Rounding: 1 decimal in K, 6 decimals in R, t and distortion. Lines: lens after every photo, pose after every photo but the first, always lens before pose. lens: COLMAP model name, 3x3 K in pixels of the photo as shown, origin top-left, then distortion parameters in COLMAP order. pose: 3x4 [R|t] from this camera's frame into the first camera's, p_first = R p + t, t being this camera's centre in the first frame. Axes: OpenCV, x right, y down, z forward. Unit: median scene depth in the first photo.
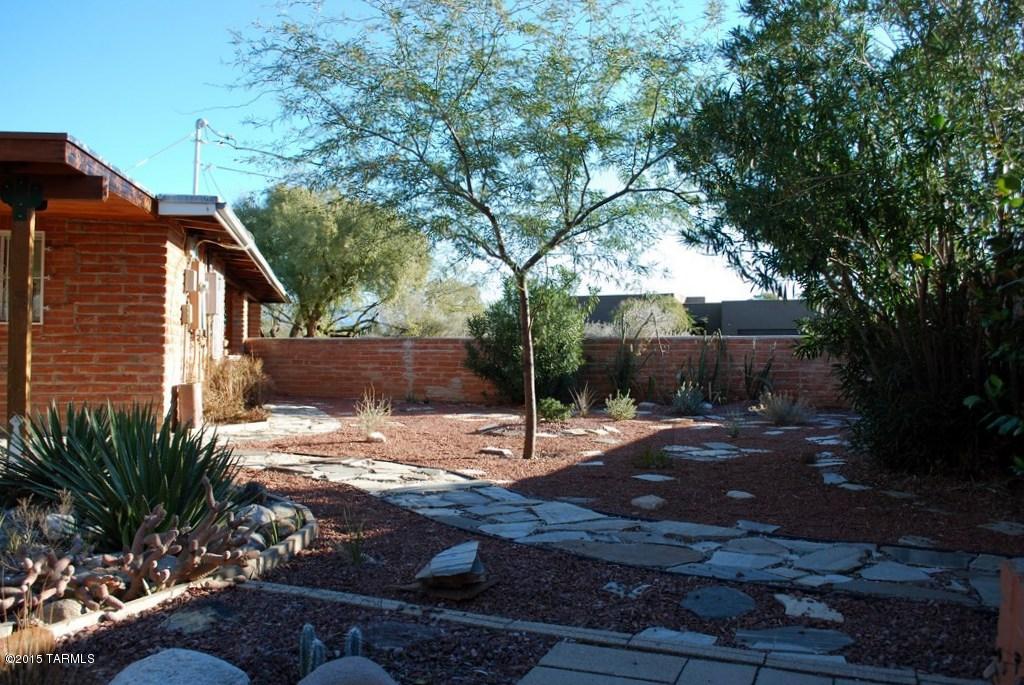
lens RADIAL K [[824.3, 0, 511.4], [0, 824.3, 336.9], [0, 0, 1]] dist [-0.104852, 0.028231]
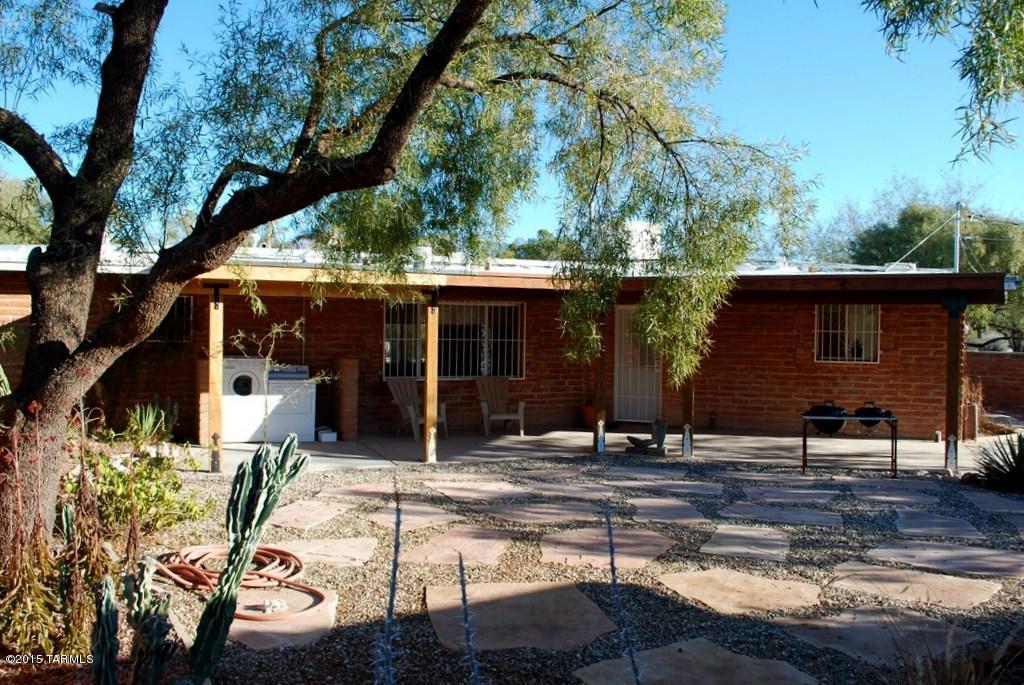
lens RADIAL K [[824.3, 0, 512.4], [0, 824.3, 350.6], [0, 0, 1]] dist [-0.104852, 0.028231]
pose [[0.815734, 0.018661, -0.578126, -0.111489], [0.005375, 0.999192, 0.039837, -0.041087], [0.578402, -0.035604, 0.814974, -0.245496]]
